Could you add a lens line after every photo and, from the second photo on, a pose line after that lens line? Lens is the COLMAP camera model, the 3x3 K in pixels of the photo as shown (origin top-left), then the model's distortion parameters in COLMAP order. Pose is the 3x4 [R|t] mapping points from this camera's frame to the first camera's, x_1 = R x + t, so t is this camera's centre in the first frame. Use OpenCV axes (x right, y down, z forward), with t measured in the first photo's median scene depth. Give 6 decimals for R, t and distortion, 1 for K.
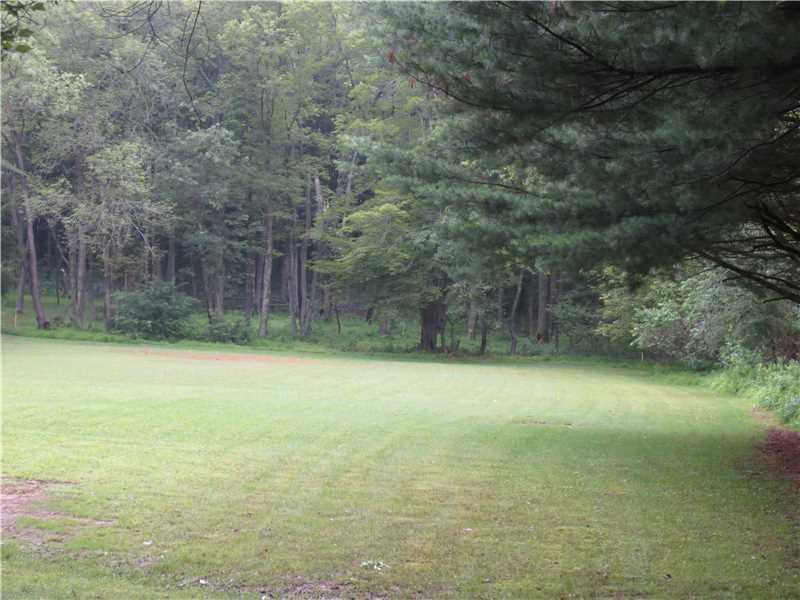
lens RADIAL K [[1766.0, 0, 400.0], [0, 1766.0, 300.0], [0, 0, 1]] dist [-0.062858, -0.063489]
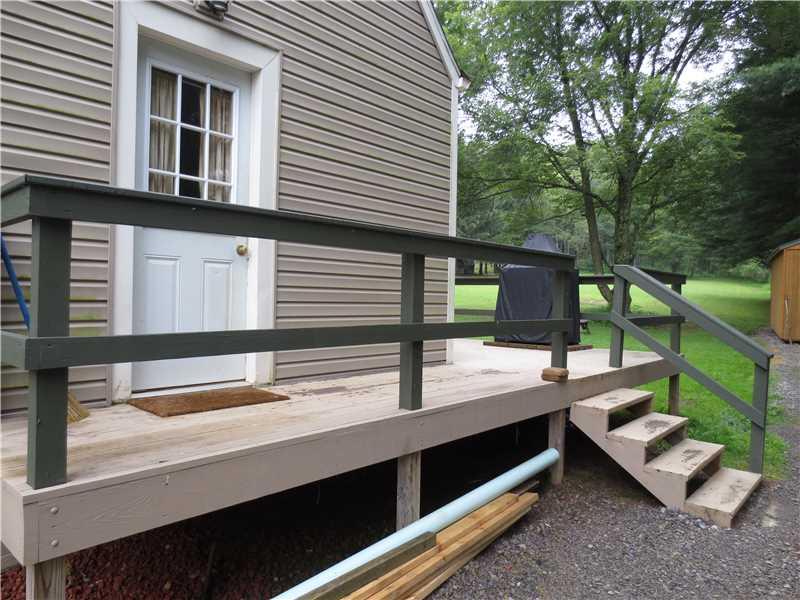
lens RADIAL K [[566.4, 0, 400.0], [0, 566.4, 300.0], [0, 0, 1]] dist [-0.031363, 0.002663]
pose [[0.911227, 0.020288, -0.411404, -0.020645], [0.010935, 0.997243, 0.073399, -0.012249], [0.411759, -0.071382, 0.908493, -0.242944]]
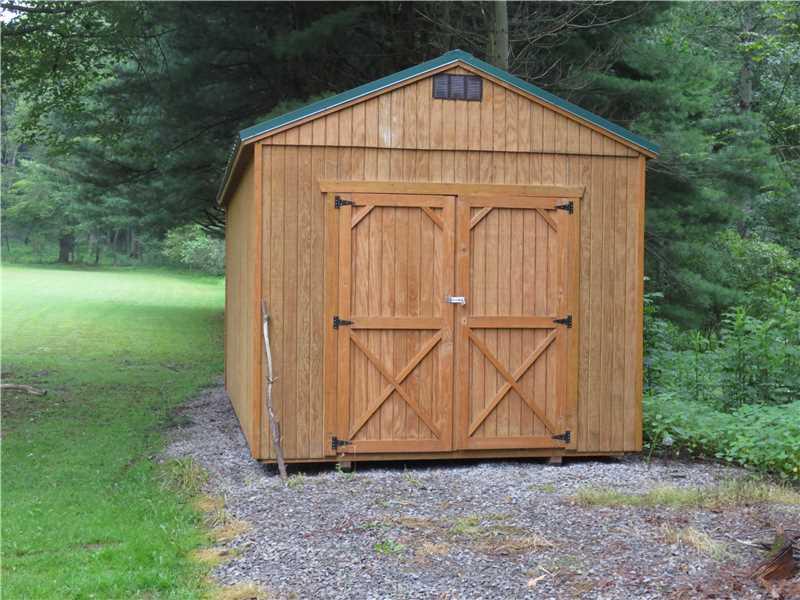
lens RADIAL K [[1144.7, 0, 400.0], [0, 1144.7, 300.0], [0, 0, 1]] dist [-0.110254, 0.042446]
pose [[0.954063, -0.000802, 0.299603, -0.002357], [-0.017760, 0.998087, 0.059226, -0.006489], [-0.299078, -0.061826, 0.952224, -0.139980]]
